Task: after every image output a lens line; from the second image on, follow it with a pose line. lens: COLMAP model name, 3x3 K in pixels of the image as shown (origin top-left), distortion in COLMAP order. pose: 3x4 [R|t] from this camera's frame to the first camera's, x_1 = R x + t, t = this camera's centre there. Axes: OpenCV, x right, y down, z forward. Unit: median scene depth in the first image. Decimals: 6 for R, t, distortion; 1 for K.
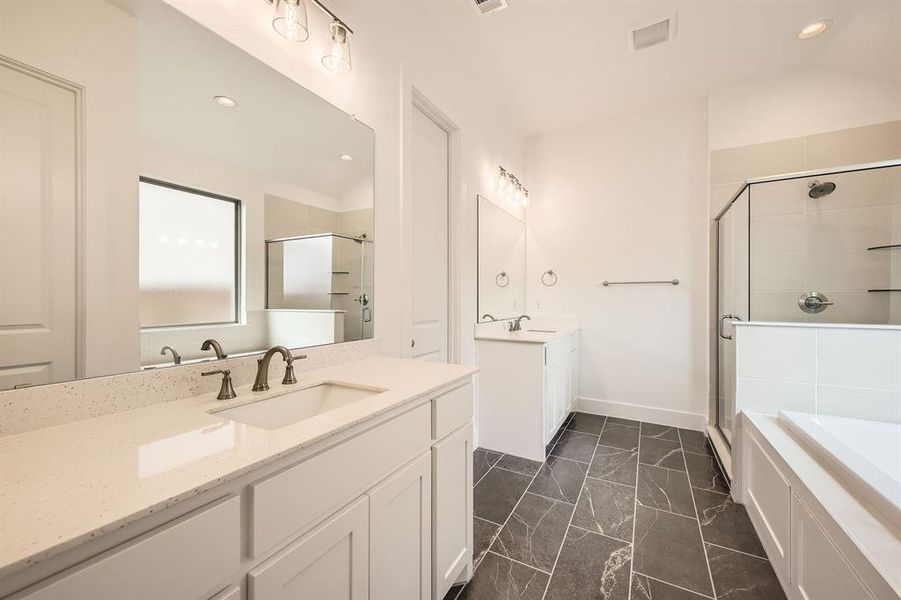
lens RADIAL K [[356.8, 0, 450.3], [0, 356.8, 298.6], [0, 0, 1]] dist [0.011034, -0.000356]
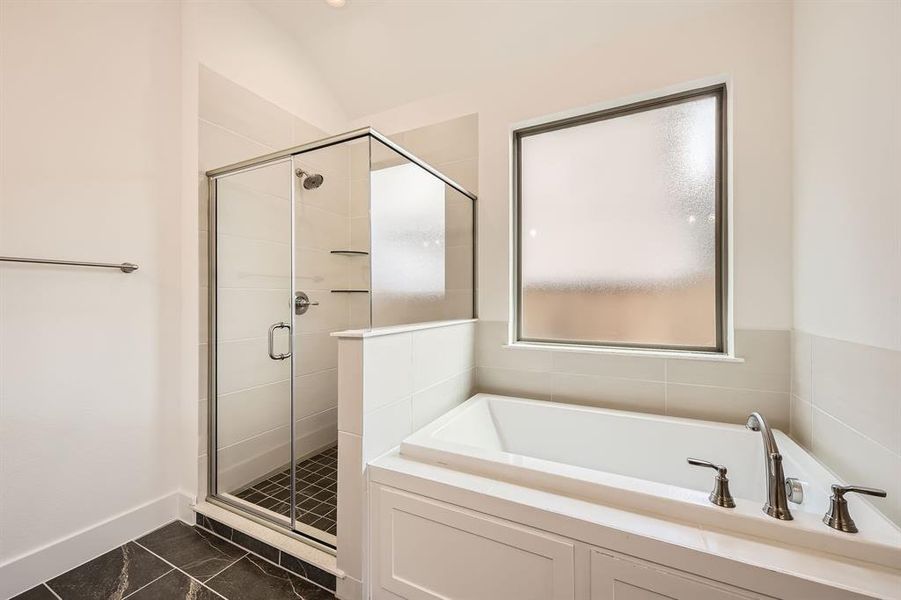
lens RADIAL K [[356.8, 0, 450.9], [0, 356.8, 295.0], [0, 0, 1]] dist [0.011034, -0.000356]
pose [[-0.038866, 0.006046, 0.999226, 0.089615], [-0.000299, 0.999982, -0.006062, -0.002272], [-0.999244, -0.000534, -0.038864, 0.644931]]
